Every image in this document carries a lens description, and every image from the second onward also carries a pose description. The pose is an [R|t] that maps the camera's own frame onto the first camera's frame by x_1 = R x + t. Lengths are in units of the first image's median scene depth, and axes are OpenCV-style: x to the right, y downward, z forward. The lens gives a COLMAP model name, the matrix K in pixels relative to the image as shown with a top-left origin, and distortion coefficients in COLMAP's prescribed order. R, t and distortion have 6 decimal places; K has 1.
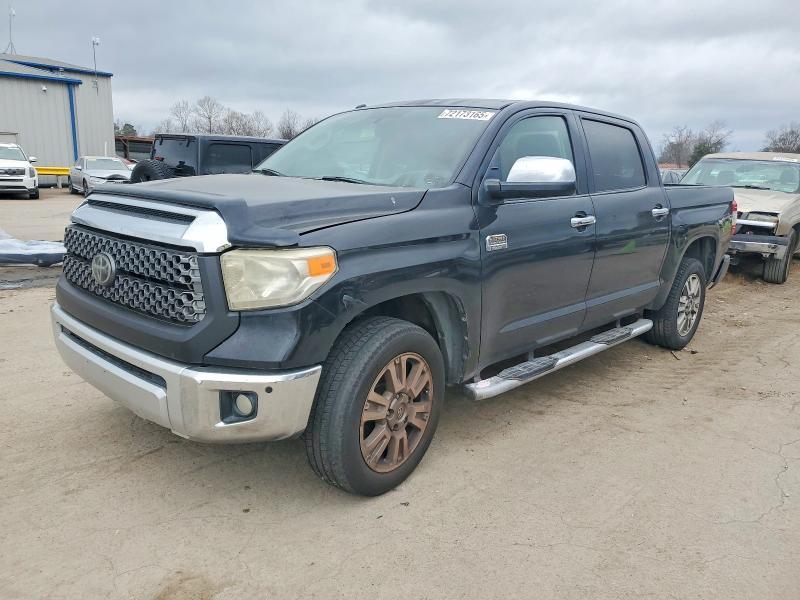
lens RADIAL K [[637.9, 0, 393.6], [0, 637.9, 305.3], [0, 0, 1]] dist [0.041573, 0.002169]
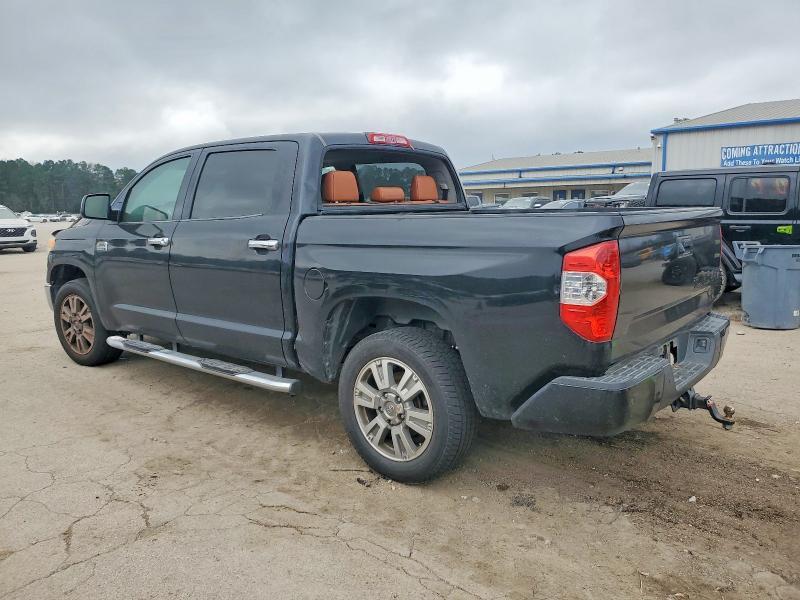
lens RADIAL K [[636.0, 0, 400.0], [0, 636.0, 300.0], [0, 0, 1]] dist [0.007049, 0.001577]
pose [[0.027662, 0.110540, -0.993487, 1.350770], [-0.194326, 0.975501, 0.103128, -0.211352], [0.980547, 0.190207, 0.048465, 1.252579]]
